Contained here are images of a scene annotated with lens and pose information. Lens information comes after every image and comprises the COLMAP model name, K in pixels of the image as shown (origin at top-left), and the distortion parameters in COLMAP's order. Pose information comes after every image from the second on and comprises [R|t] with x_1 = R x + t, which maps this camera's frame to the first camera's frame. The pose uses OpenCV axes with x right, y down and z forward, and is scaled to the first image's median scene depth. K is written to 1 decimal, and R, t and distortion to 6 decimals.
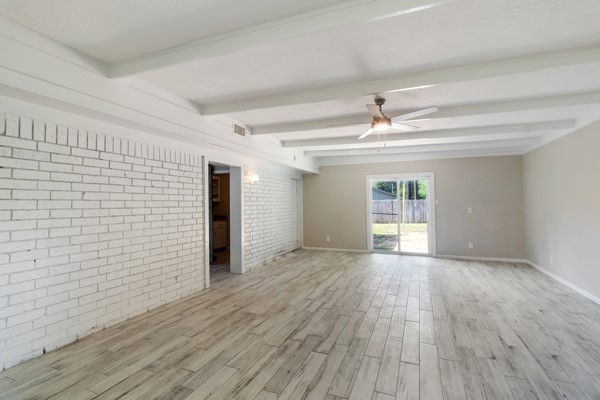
lens RADIAL K [[278.1, 0, 300.9], [0, 278.1, 199.9], [0, 0, 1]] dist [0.002772, 0.000220]
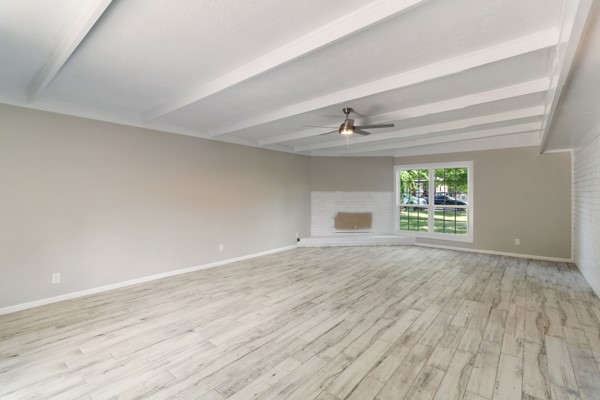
lens RADIAL K [[278.1, 0, 300.2], [0, 278.1, 198.9], [0, 0, 1]] dist [0.002772, 0.000220]
pose [[-0.959104, 0.003547, 0.283031, 0.139967], [0.003934, 0.999992, 0.000798, 0.023635], [-0.283026, 0.001879, -0.959110, 2.069436]]
